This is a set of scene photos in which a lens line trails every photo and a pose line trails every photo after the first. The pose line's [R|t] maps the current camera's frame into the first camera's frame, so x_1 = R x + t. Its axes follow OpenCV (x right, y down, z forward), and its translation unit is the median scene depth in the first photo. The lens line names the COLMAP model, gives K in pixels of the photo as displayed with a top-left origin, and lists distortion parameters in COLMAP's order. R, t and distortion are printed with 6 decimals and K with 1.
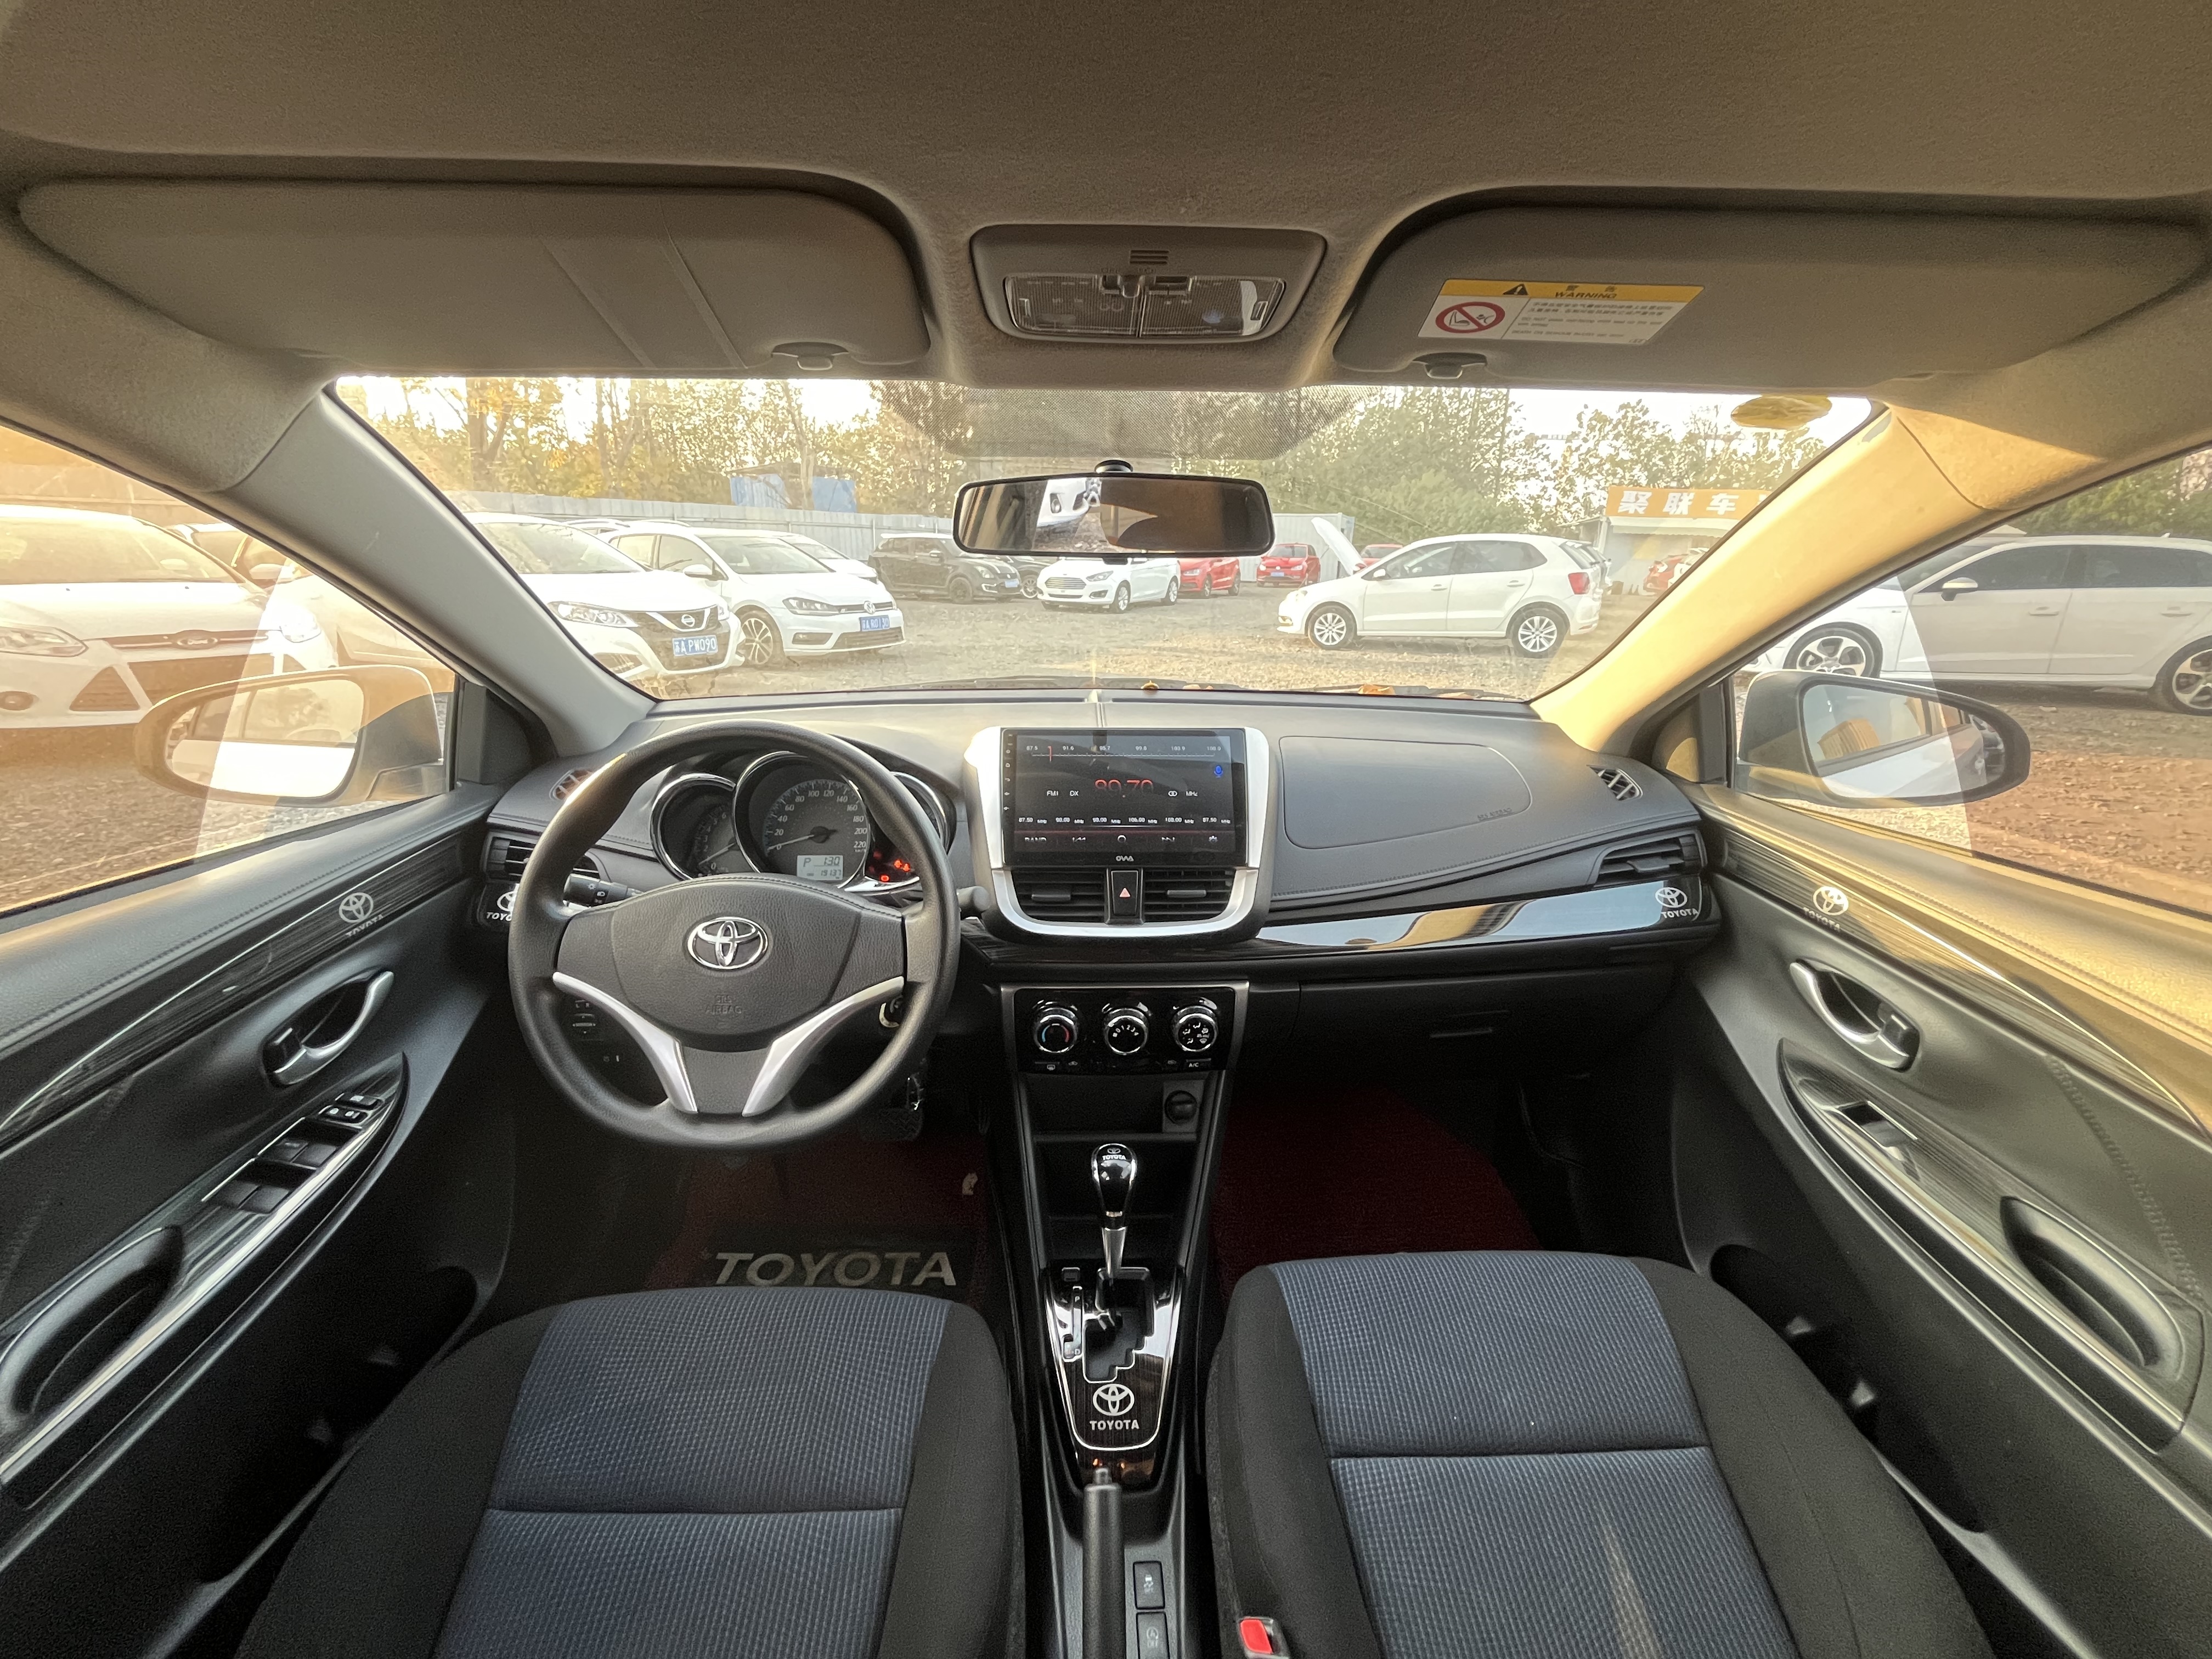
lens RADIAL K [[880.3, 0, 1098.9], [0, 880.3, 814.2], [0, 0, 1]] dist [-0.000865, -0.000030]
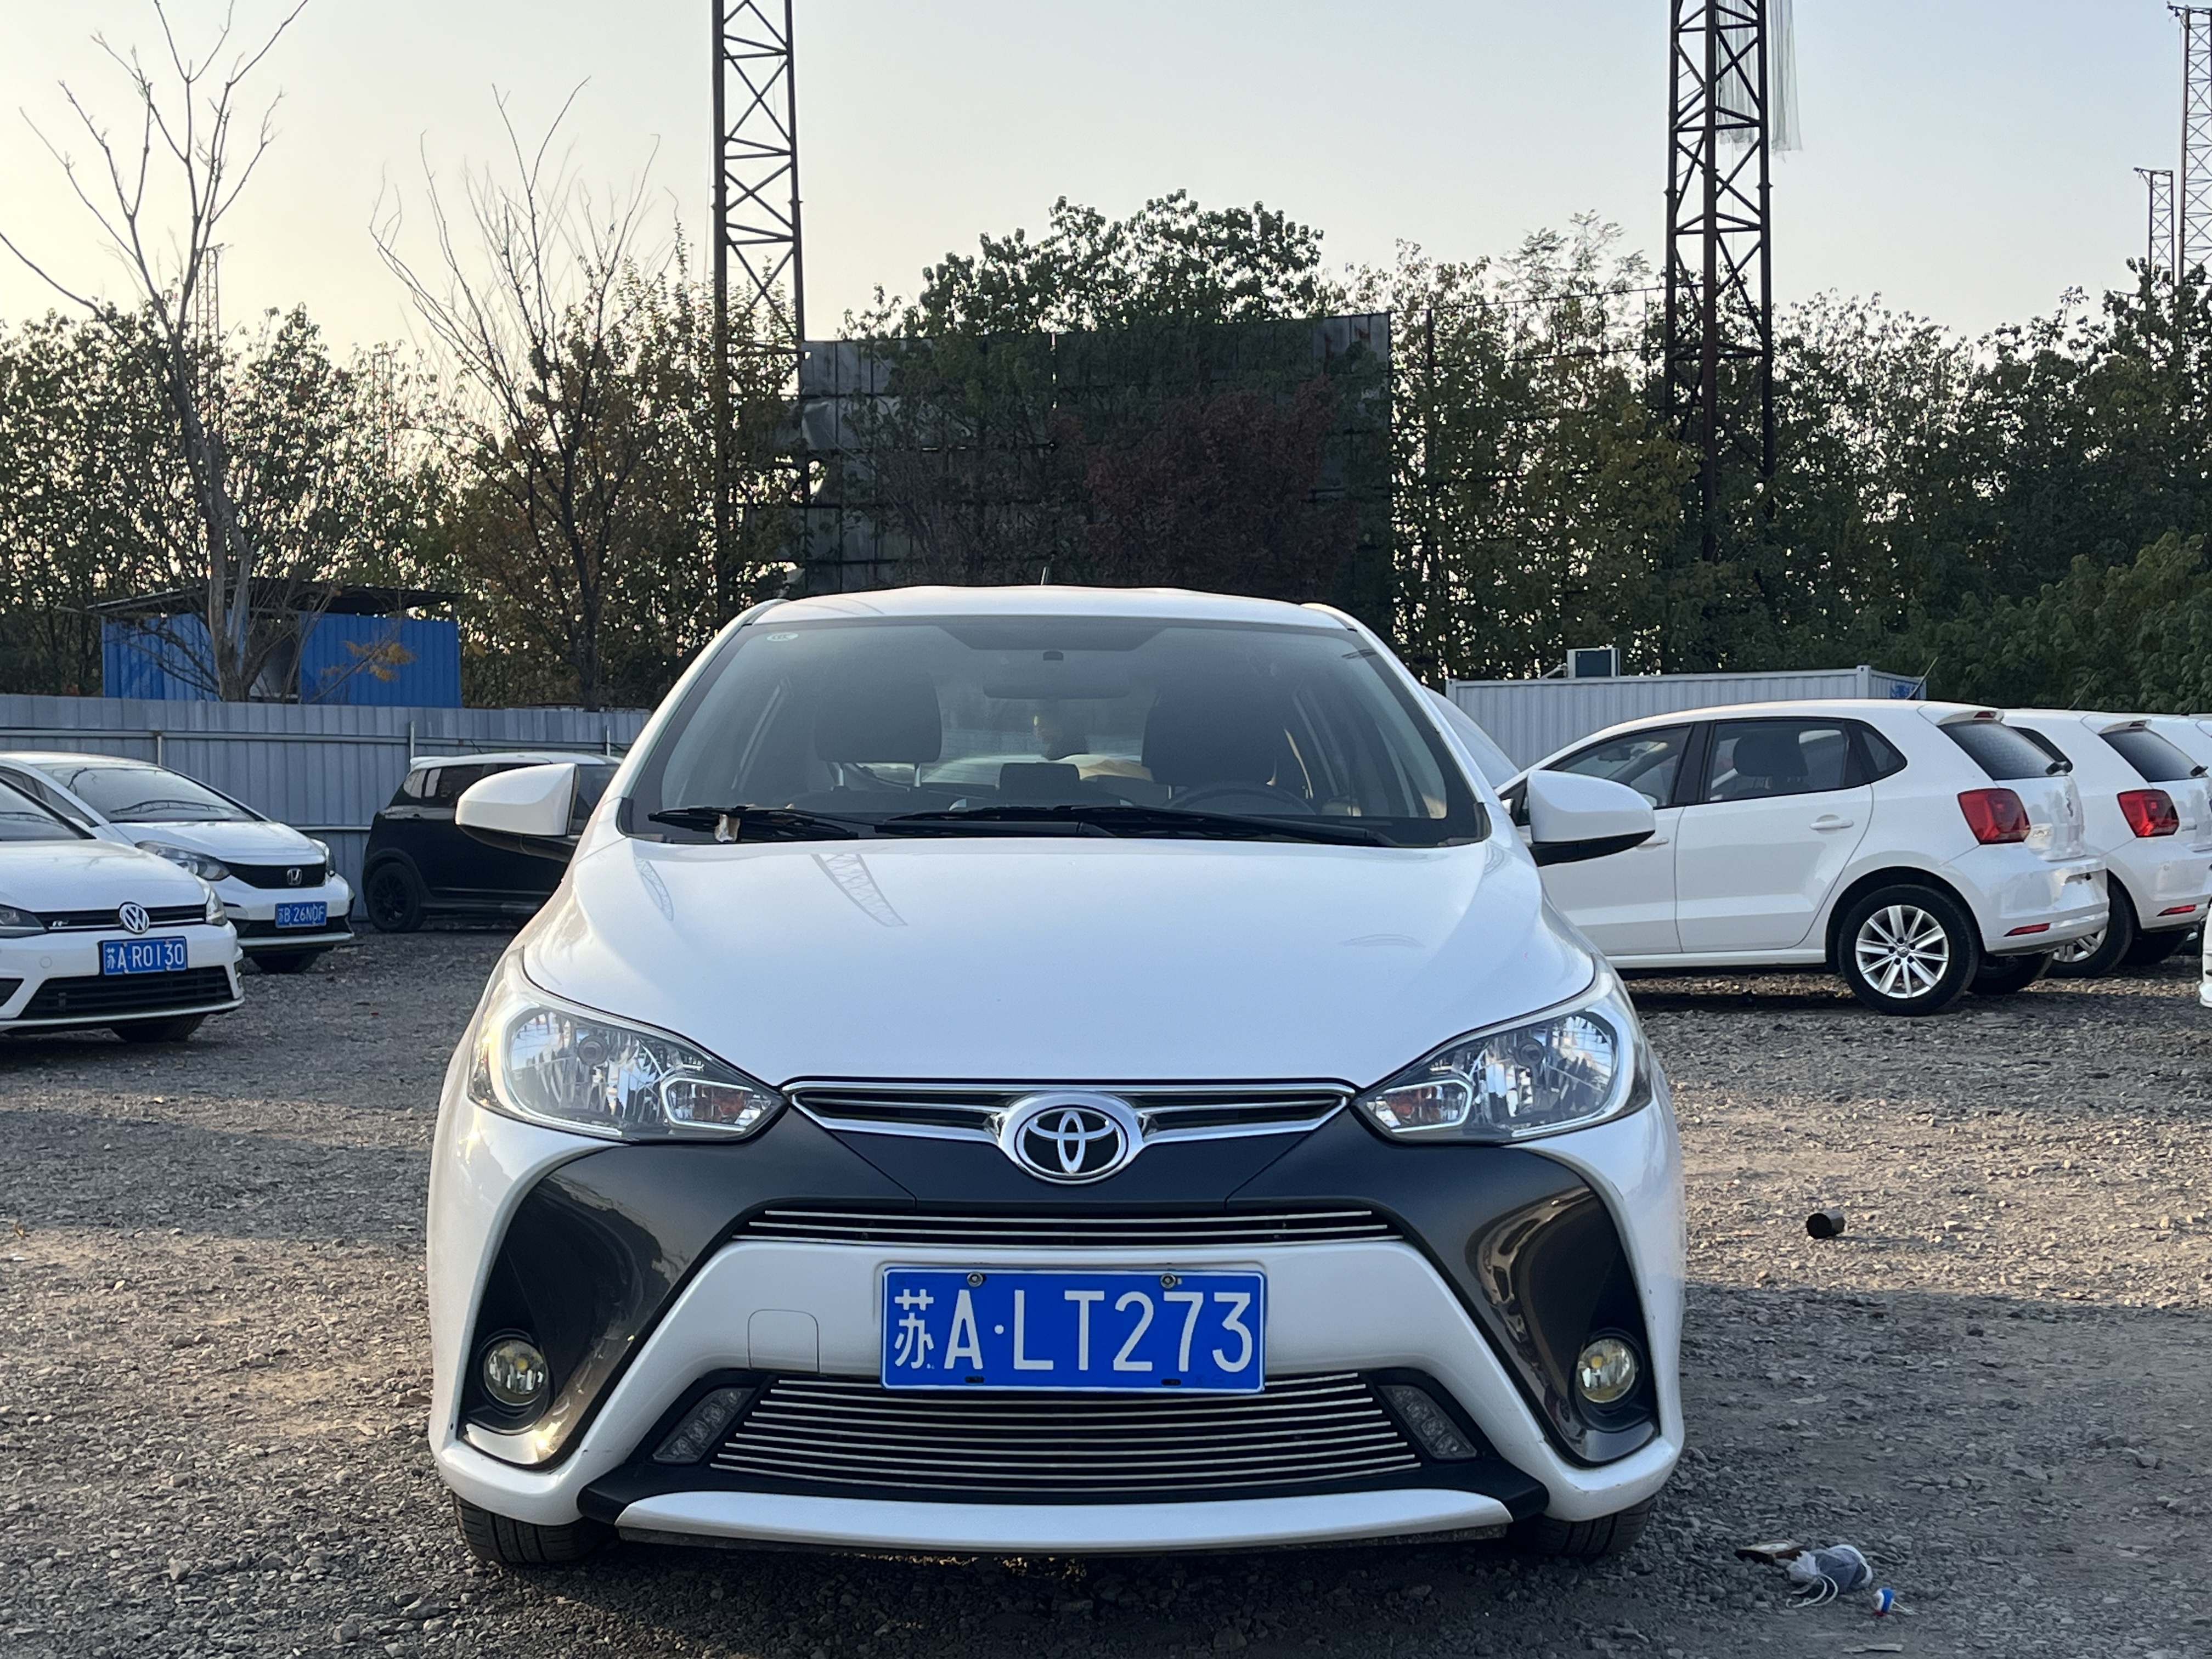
lens RADIAL K [[2969.6, 0, 1106.0], [0, 2969.6, 829.5], [0, 0, 1]] dist [0.079350, -0.003611]
pose [[0.996796, -0.024865, -0.076023, 0.260894], [0.002459, 0.959531, -0.281592, 0.101008], [0.079948, 0.280503, 0.956518, -0.250456]]
